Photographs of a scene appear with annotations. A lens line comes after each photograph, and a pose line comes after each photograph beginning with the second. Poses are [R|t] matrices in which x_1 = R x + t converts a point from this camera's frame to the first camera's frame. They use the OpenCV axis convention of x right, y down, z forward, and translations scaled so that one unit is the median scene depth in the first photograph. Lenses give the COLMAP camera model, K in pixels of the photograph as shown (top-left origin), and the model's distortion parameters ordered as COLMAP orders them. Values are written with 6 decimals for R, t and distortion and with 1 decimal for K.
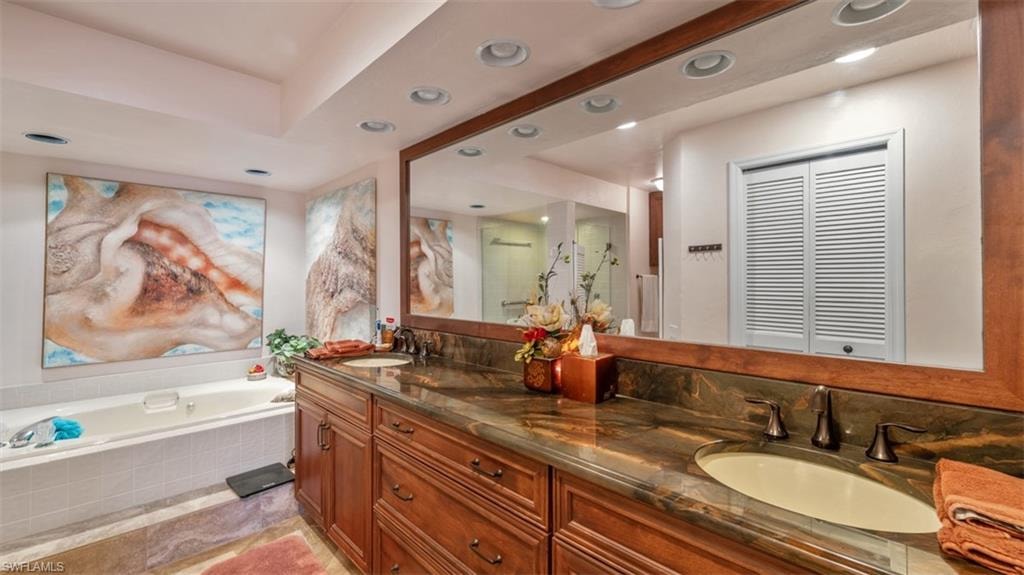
lens RADIAL K [[417.8, 0, 510.4], [0, 417.8, 282.0], [0, 0, 1]] dist [0.001769, -0.001569]
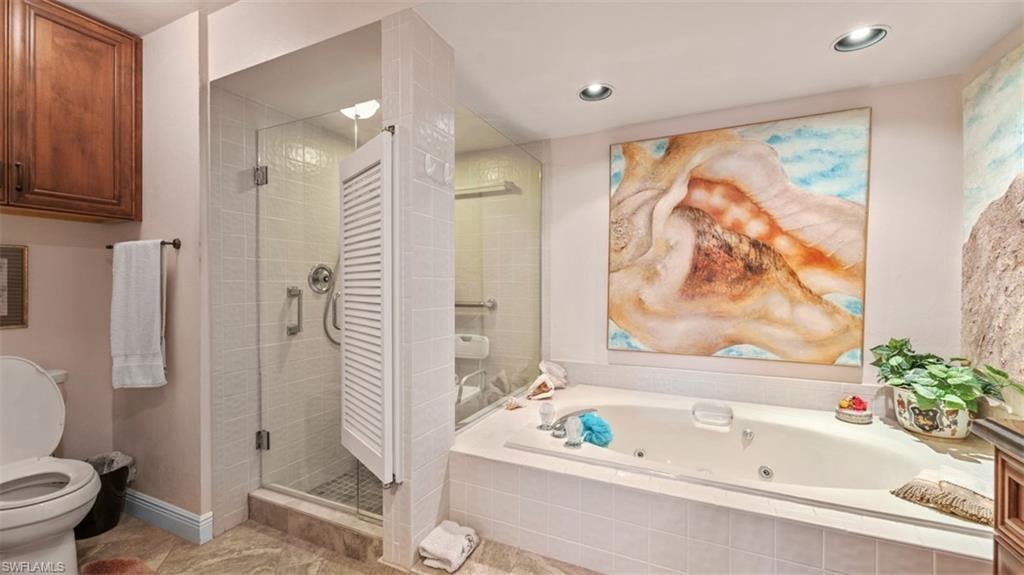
lens RADIAL K [[417.8, 0, 508.8], [0, 417.8, 284.4], [0, 0, 1]] dist [0.001769, -0.001569]
pose [[0.342692, 0.004488, -0.939437, -0.253959], [0.001719, 0.999984, 0.005405, 0.045164], [0.939446, -0.003467, 0.342678, 0.396588]]
